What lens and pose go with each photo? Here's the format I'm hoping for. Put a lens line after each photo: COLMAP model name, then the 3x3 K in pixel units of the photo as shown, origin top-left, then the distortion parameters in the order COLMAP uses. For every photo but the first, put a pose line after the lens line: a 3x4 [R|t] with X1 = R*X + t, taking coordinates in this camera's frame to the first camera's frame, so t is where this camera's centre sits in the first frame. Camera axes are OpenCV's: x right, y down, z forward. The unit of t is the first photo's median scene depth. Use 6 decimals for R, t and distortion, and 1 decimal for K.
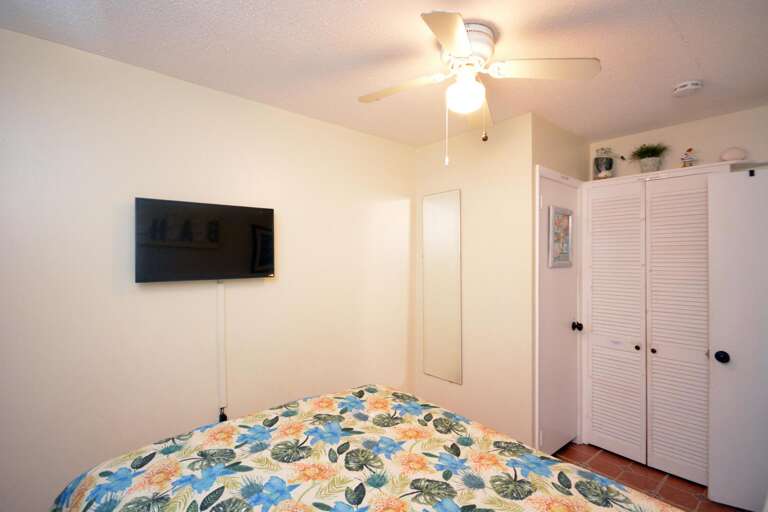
lens RADIAL K [[361.8, 0, 385.6], [0, 361.8, 257.9], [0, 0, 1]] dist [-0.006491, 0.000098]
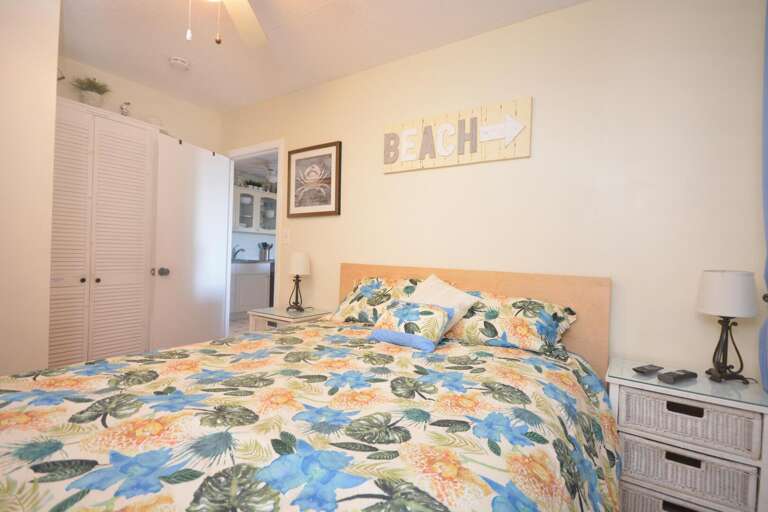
lens RADIAL K [[361.8, 0, 386.7], [0, 361.8, 253.8], [0, 0, 1]] dist [-0.006491, 0.000098]
pose [[-0.300380, -0.020865, 0.953591, -0.795656], [-0.041735, 0.999091, 0.008714, 0.215470], [-0.952906, -0.037181, -0.300977, 0.819507]]
